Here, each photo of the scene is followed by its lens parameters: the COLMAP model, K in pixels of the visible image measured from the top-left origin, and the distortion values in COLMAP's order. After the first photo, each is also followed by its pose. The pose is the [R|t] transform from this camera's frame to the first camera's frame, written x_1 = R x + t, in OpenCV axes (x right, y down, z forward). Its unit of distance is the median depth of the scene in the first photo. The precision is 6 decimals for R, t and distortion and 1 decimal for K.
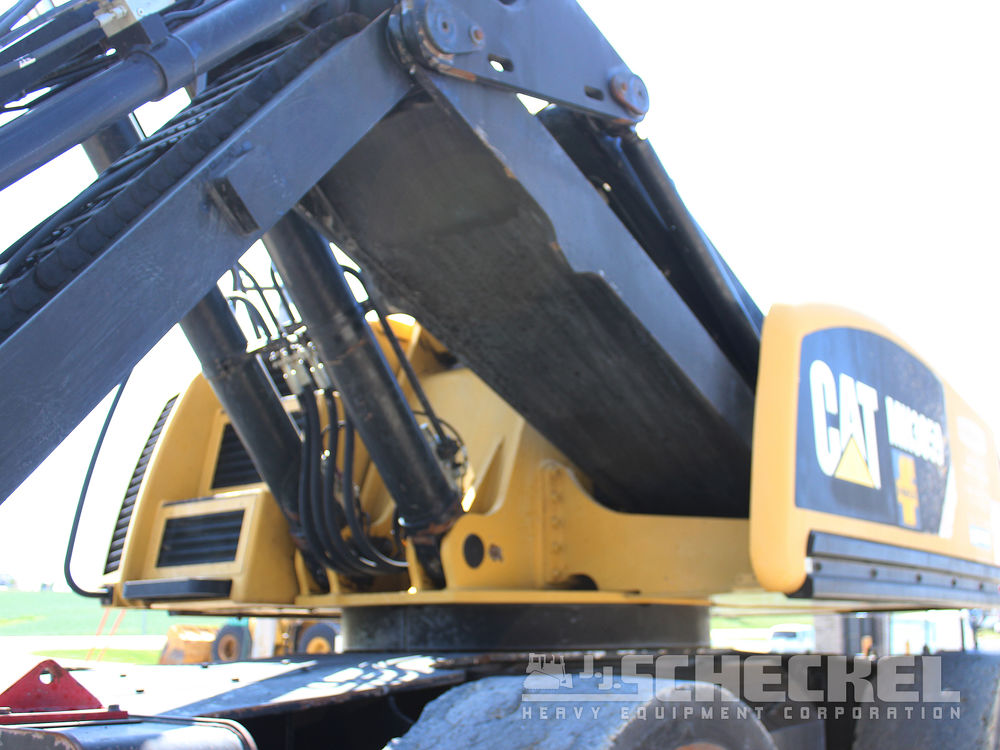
lens RADIAL K [[1121.8, 0, 503.7], [0, 1121.8, 378.6], [0, 0, 1]] dist [-0.093897, 0.000000]
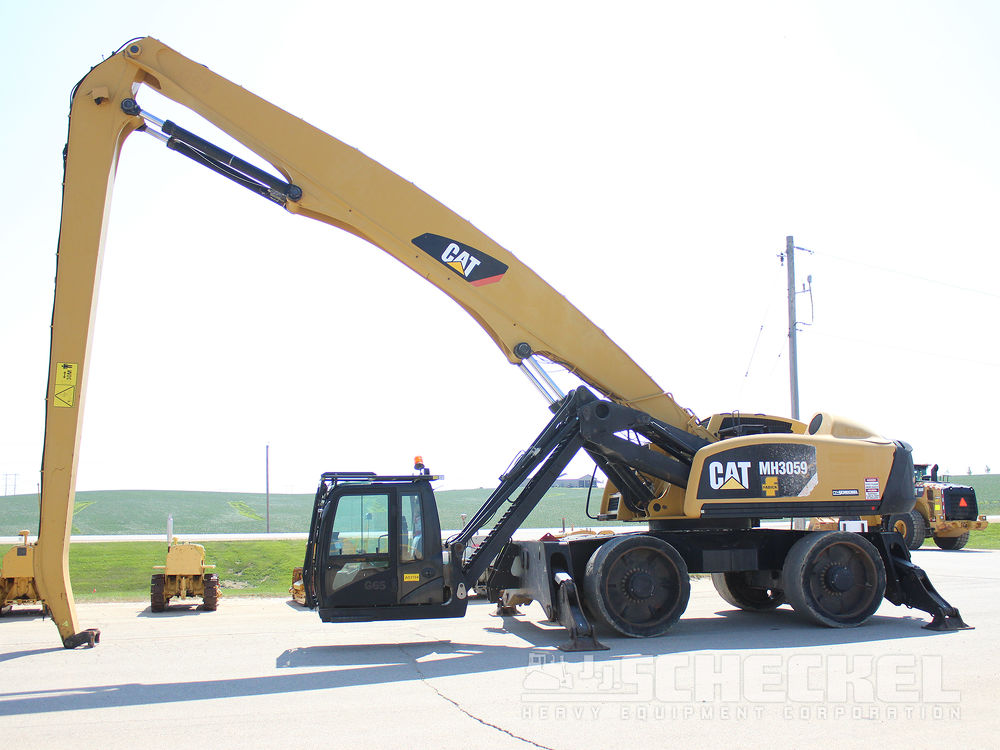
lens RADIAL K [[947.1, 0, 495.0], [0, 947.1, 395.2], [0, 0, 1]] dist [-0.097581, 0.000000]
pose [[0.748261, -0.098313, -0.656080, 1.889400], [0.164032, 0.985669, 0.039377, -0.504046], [0.642806, -0.137082, 0.753664, -2.024412]]
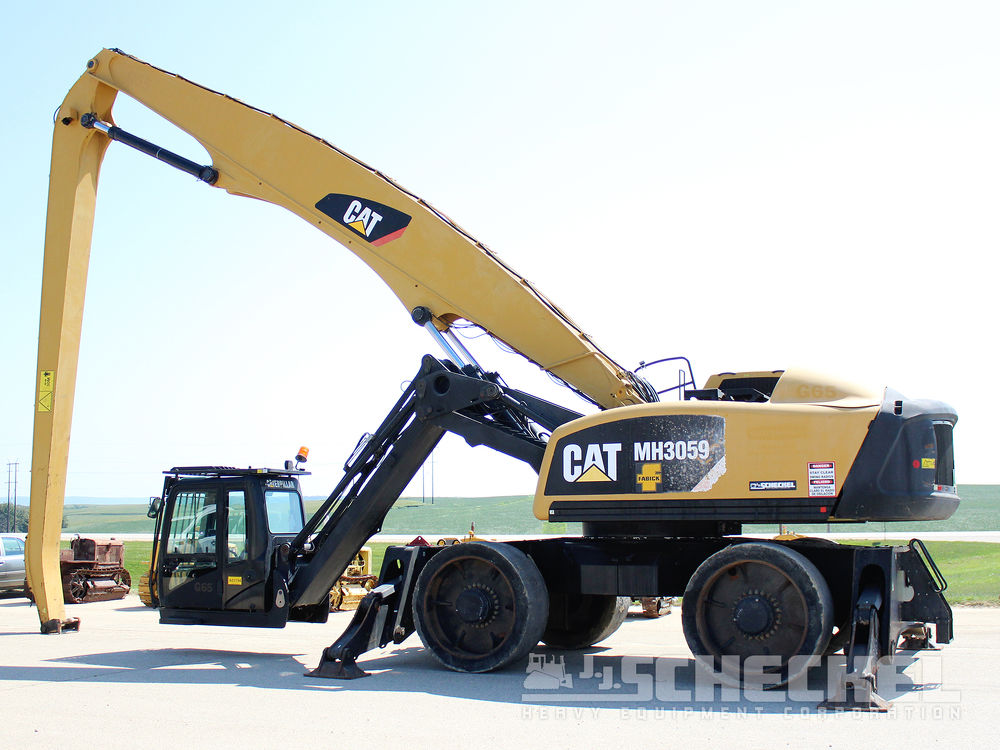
lens RADIAL K [[1120.6, 0, 501.0], [0, 1120.6, 381.4], [0, 0, 1]] dist [-0.111368, 0.000000]
pose [[0.214602, -0.122769, -0.968955, 3.061078], [0.223815, 0.971851, -0.073566, -0.000947], [0.950712, -0.201080, 0.236039, 0.119867]]
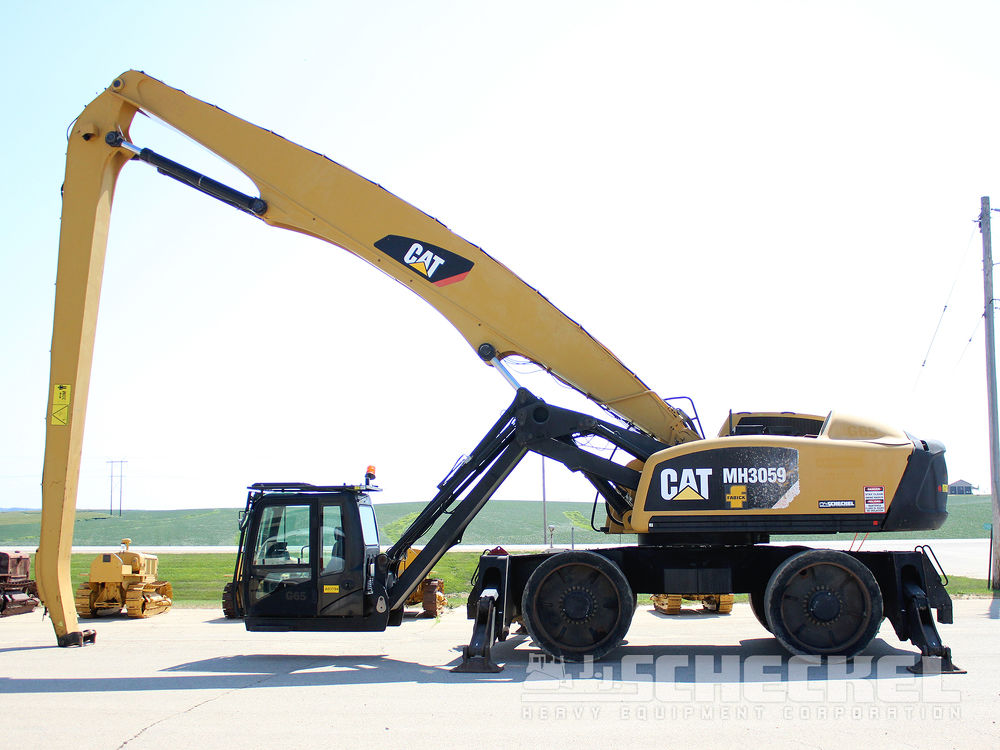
lens RADIAL K [[1011.2, 0, 523.2], [0, 1011.2, 423.1], [0, 0, 1]] dist [-0.103925, 0.000000]
pose [[0.510821, -0.097897, -0.854095, 2.733282], [0.199603, 0.979851, 0.007068, -0.266011], [0.836194, -0.174090, 0.520069, -1.038838]]
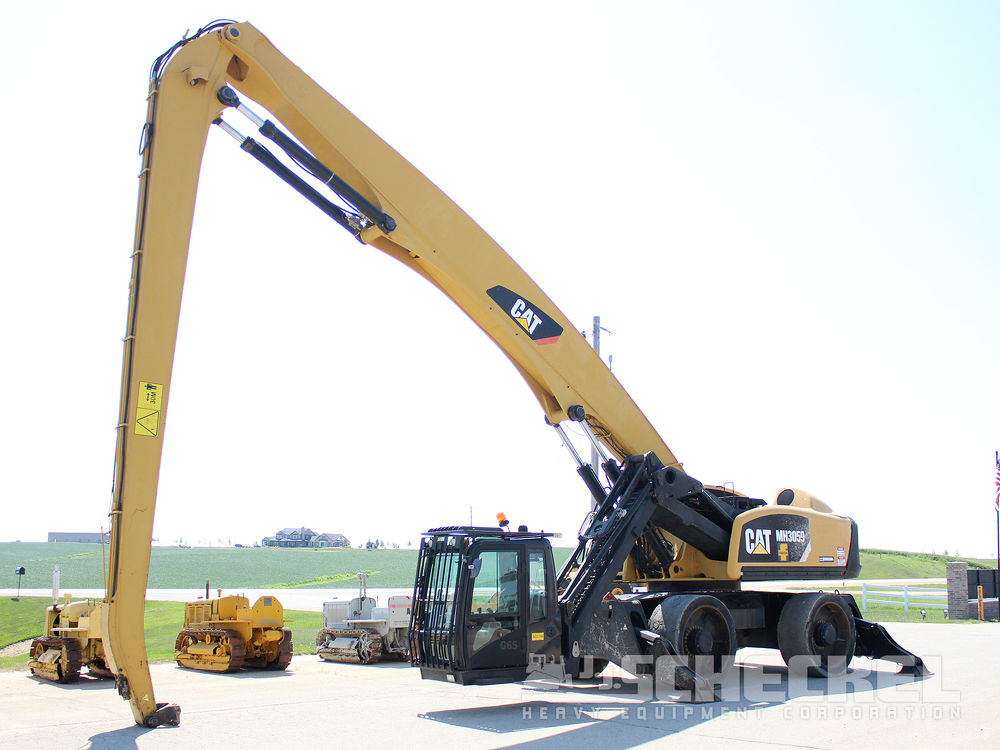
lens RADIAL K [[1011.2, 0, 480.1], [0, 1011.2, 391.5], [0, 0, 1]] dist [-0.103925, 0.000000]
pose [[0.959080, -0.051926, -0.278333, 0.378311], [0.063488, 0.997447, 0.032684, -0.743219], [0.275926, -0.049017, 0.959928, -3.070922]]
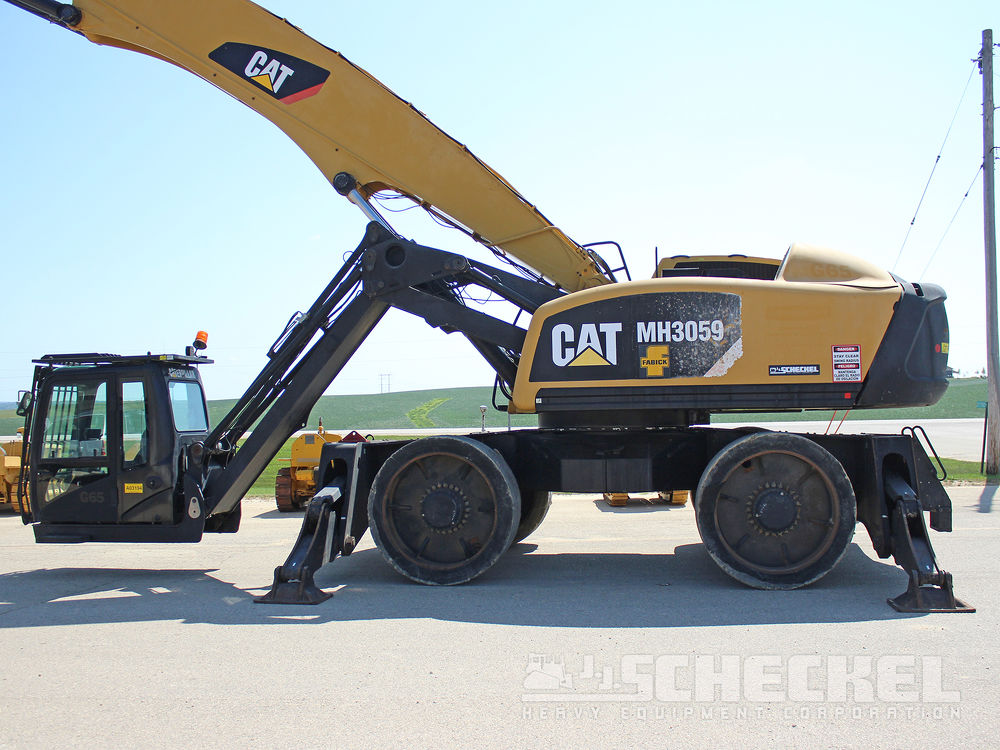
lens RADIAL K [[937.3, 0, 489.9], [0, 937.3, 387.6], [0, 0, 1]] dist [-0.112859, 0.000000]
pose [[0.466118, -0.037024, -0.883948, 2.075928], [0.215553, 0.973769, 0.072878, -0.064831], [0.858063, -0.224507, 0.461872, -0.214803]]
